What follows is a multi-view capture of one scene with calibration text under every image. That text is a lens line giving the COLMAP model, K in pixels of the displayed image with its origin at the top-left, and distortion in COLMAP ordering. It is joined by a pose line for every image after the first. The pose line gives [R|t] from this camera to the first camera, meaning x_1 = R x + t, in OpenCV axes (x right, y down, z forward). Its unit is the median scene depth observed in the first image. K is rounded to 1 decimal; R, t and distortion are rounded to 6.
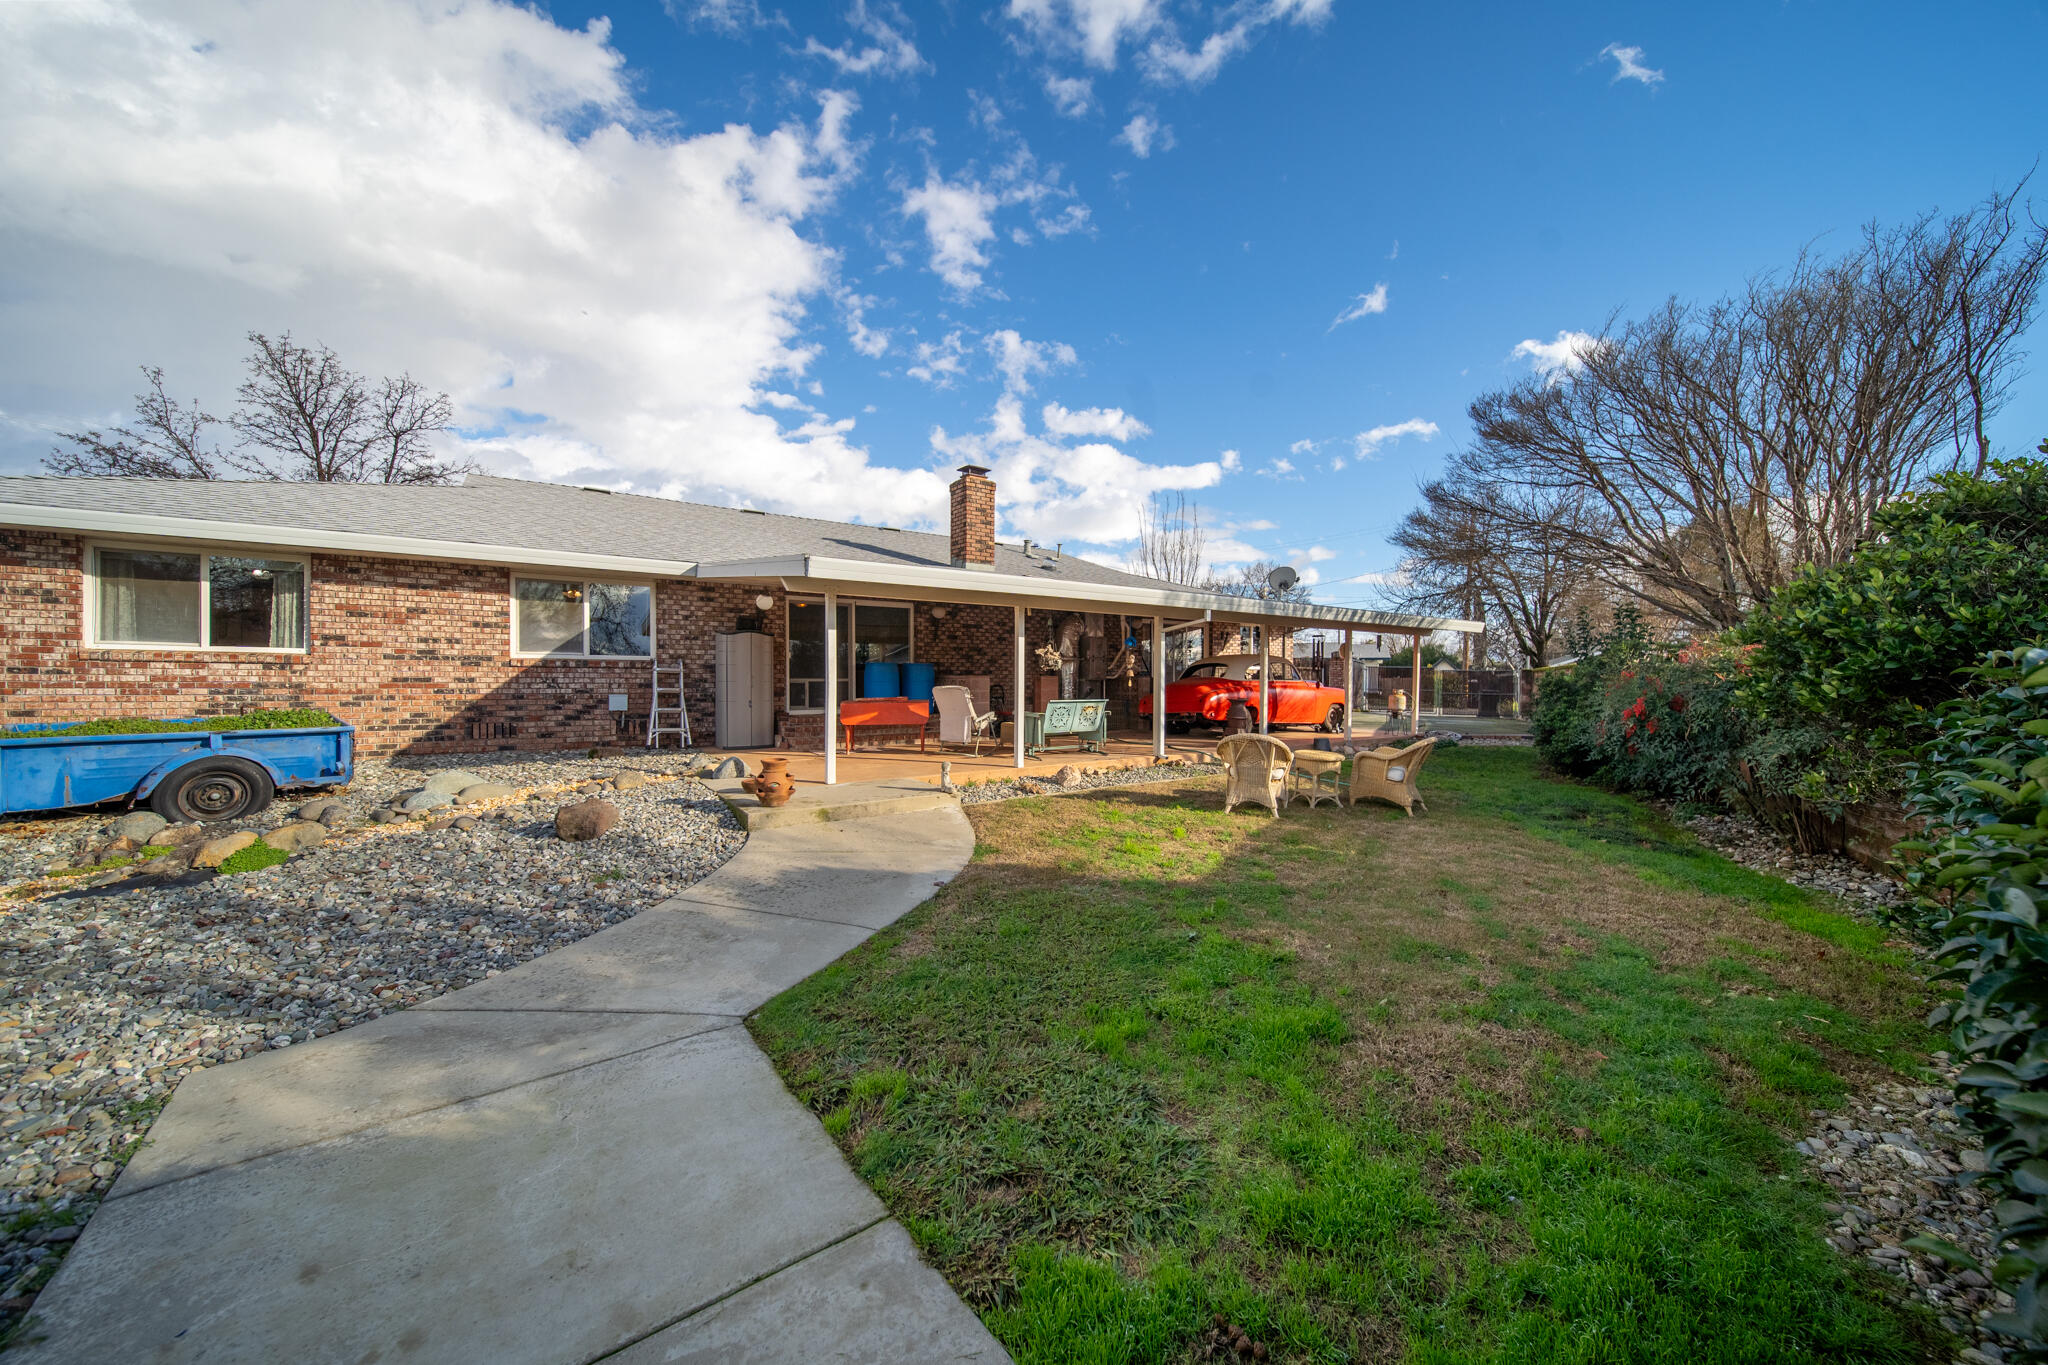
lens RADIAL K [[734.2, 0, 1032.7], [0, 734.2, 681.9], [0, 0, 1]] dist [0.001660, -0.002404]
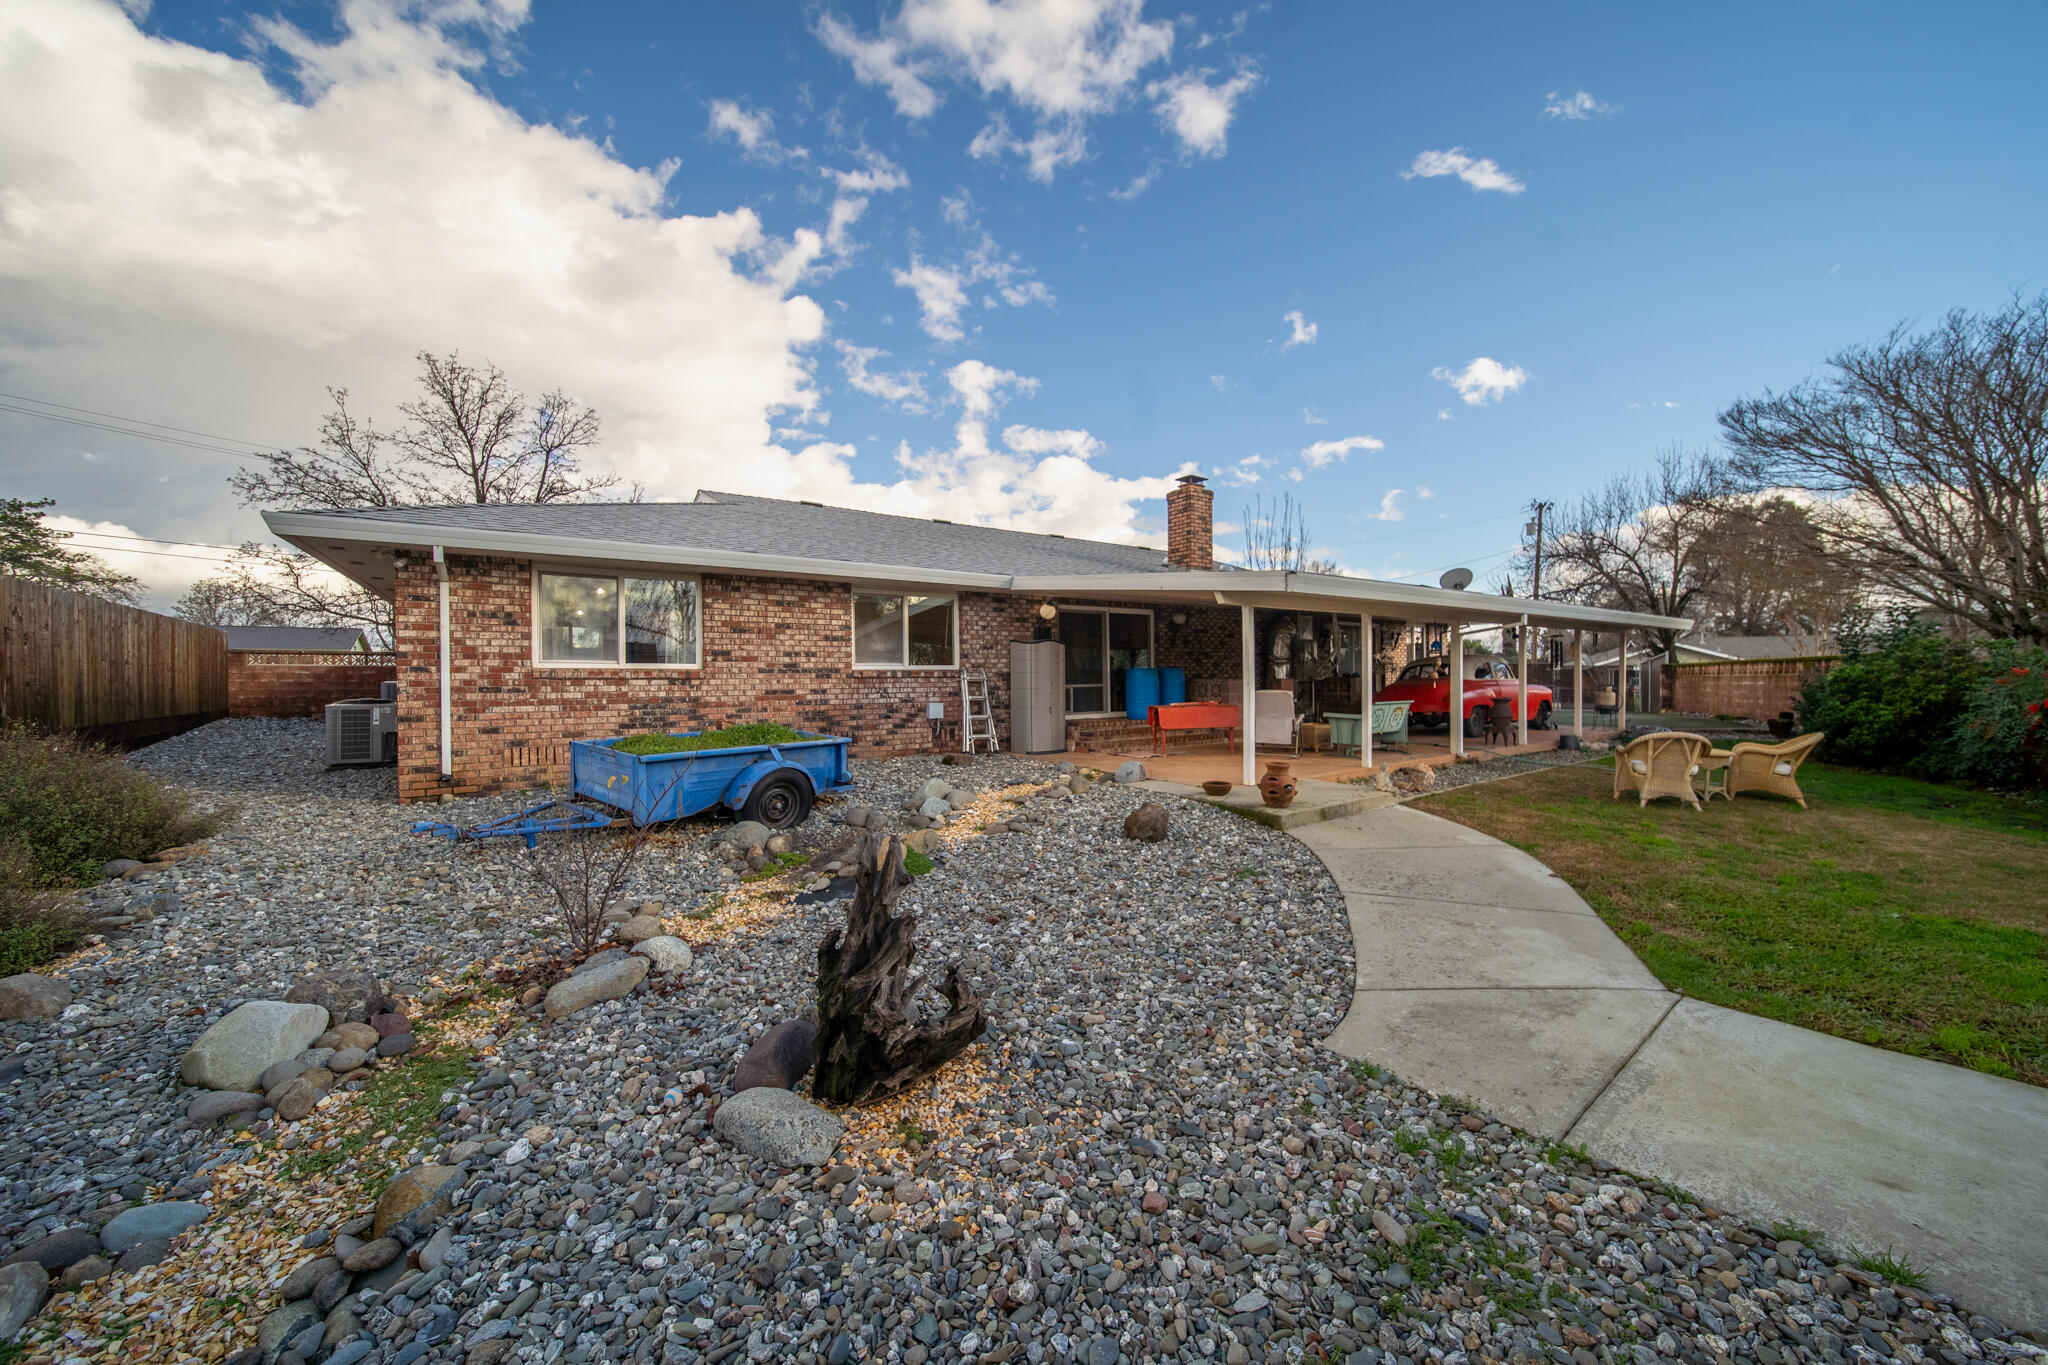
lens RADIAL K [[734.2, 0, 1032.7], [0, 734.2, 681.9], [0, 0, 1]] dist [0.001660, -0.002404]
pose [[0.999887, -0.014935, 0.001969, -0.492272], [0.014934, 0.999888, 0.000546, -0.012922], [-0.001977, -0.000517, 0.999998, -0.047930]]
